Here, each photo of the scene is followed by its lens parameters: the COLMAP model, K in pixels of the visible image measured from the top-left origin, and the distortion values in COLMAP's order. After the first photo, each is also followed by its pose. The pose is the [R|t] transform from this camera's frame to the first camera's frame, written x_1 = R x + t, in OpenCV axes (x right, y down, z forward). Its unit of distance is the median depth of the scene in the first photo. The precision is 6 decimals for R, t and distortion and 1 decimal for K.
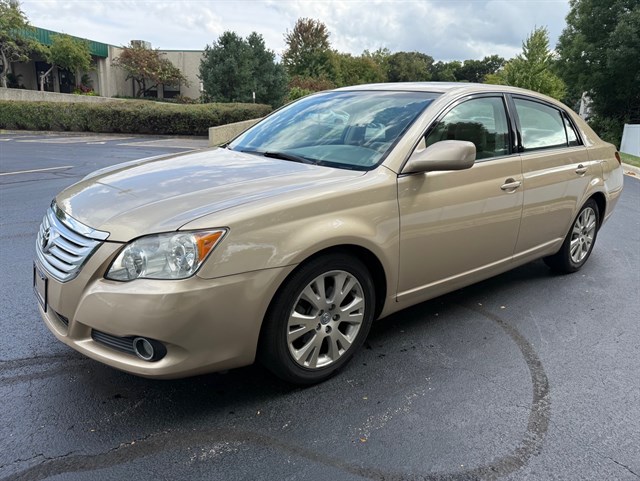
lens RADIAL K [[448.6, 0, 320.0], [0, 448.6, 240.5], [0, 0, 1]] dist [0.001533, -0.007512]
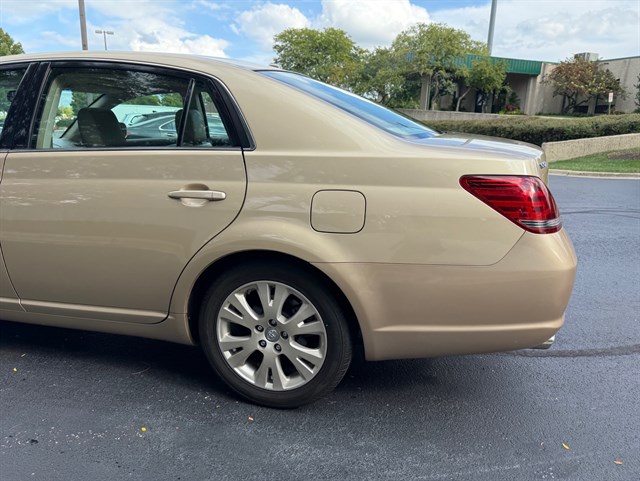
lens RADIAL K [[448.6, 0, 320.0], [0, 448.6, 240.5], [0, 0, 1]] dist [0.001533, -0.007512]
pose [[0.594093, 0.178466, -0.784349, 0.999497], [-0.210112, 0.975655, 0.062849, -0.158583], [0.776470, 0.127463, 0.617128, 0.760887]]
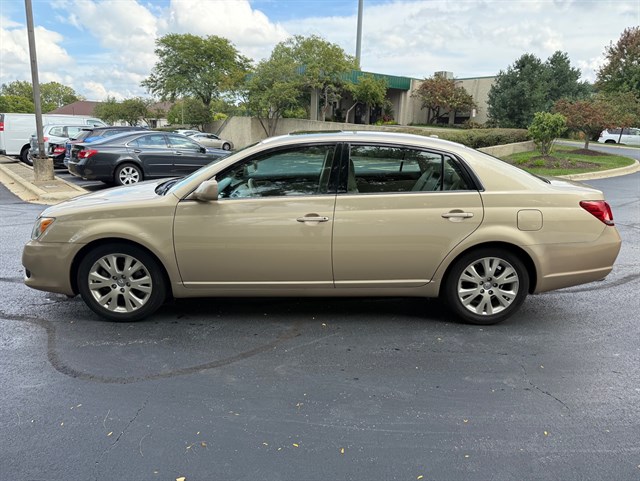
lens RADIAL K [[440.2, 0, 318.6], [0, 440.2, 239.6], [0, 0, 1]] dist [0.046865, -0.062039]
pose [[0.787457, 0.131179, -0.602249, 0.871298], [-0.160003, 0.987099, 0.005796, -0.060806], [0.595240, 0.091798, 0.798287, 0.070080]]
